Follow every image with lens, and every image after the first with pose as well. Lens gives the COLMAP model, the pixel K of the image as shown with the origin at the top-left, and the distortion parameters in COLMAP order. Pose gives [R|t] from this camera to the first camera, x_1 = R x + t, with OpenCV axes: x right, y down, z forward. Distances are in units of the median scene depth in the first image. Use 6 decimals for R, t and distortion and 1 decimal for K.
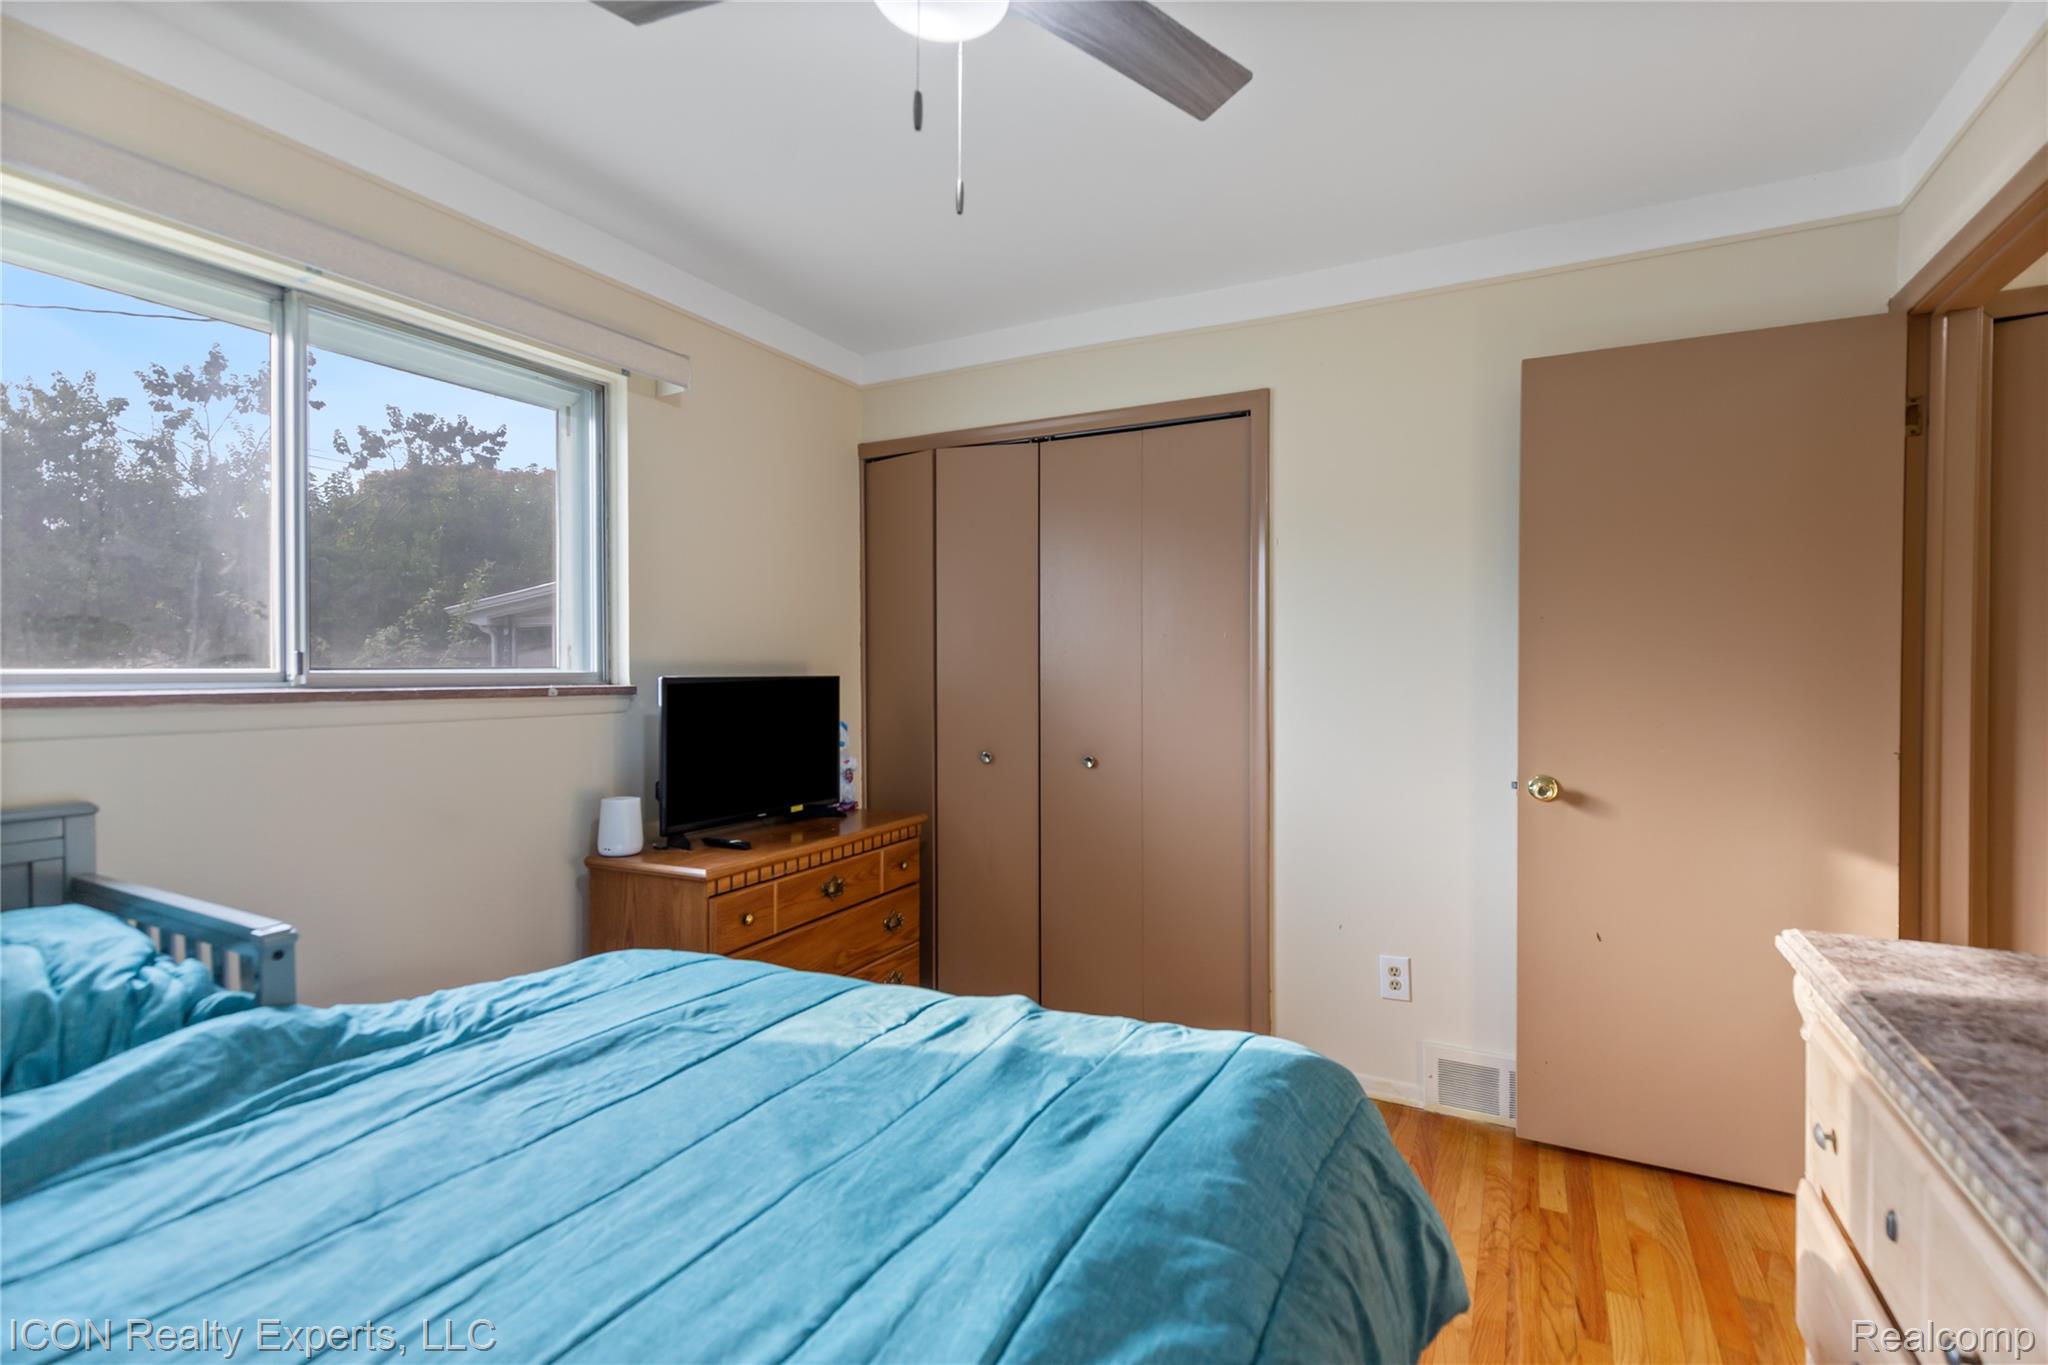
lens RADIAL K [[924.2, 0, 1030.4], [0, 924.2, 676.5], [0, 0, 1]] dist [0.009693, 0.000157]
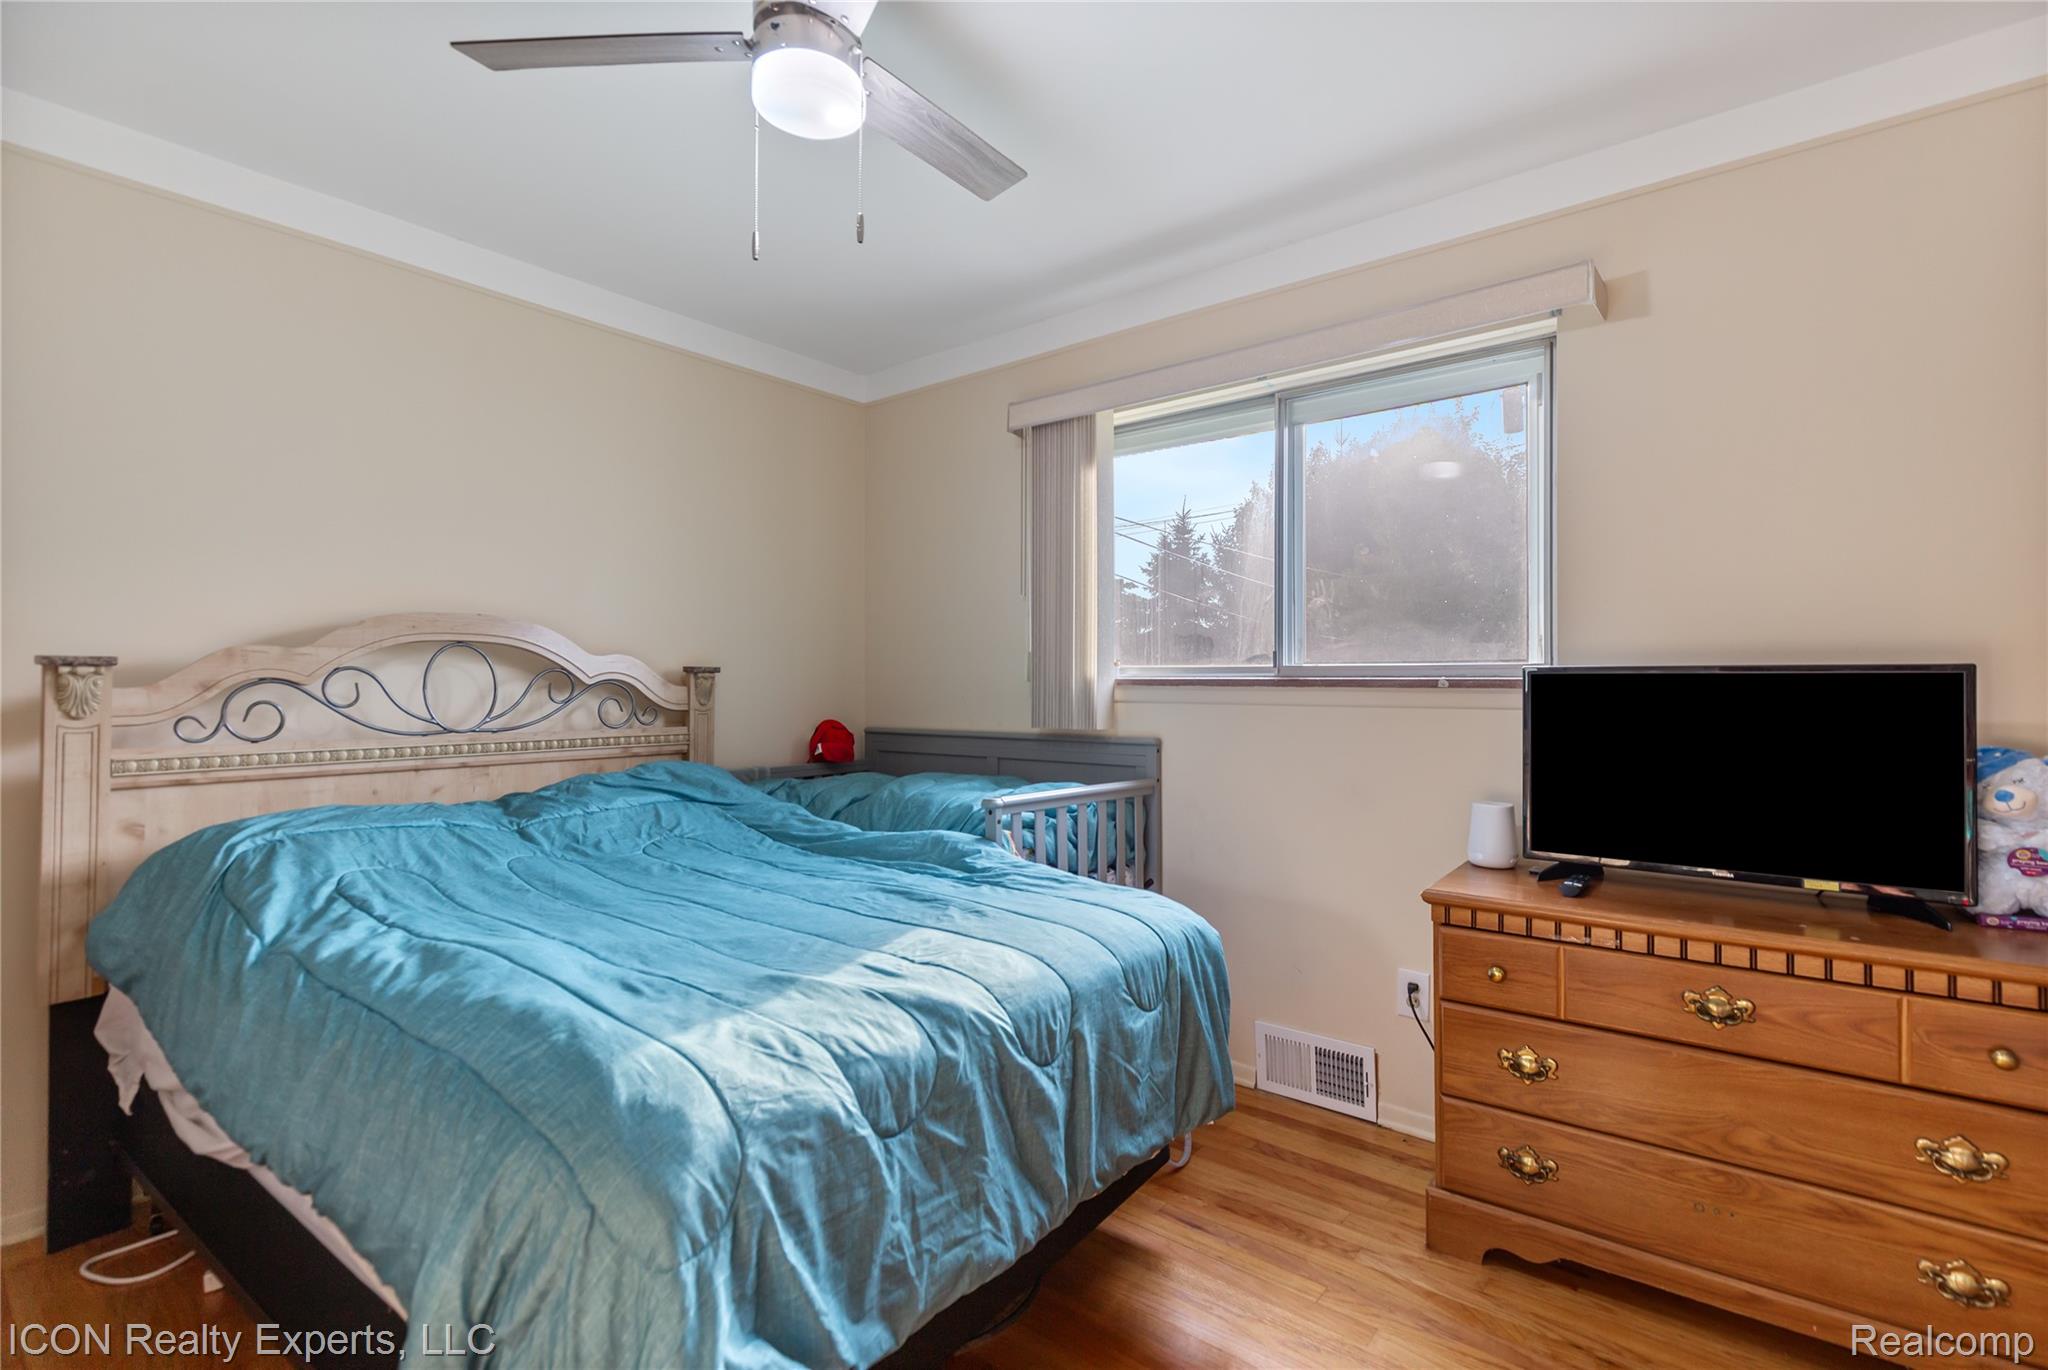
lens RADIAL K [[927.0, 0, 1056.6], [0, 927.0, 675.6], [0, 0, 1]] dist [0.001841, 0.000638]
pose [[-0.162607, -0.008253, -0.986656, 0.985023], [-0.010955, 0.999918, -0.006558, 0.035981], [0.986630, 0.009743, -0.162684, 1.407487]]
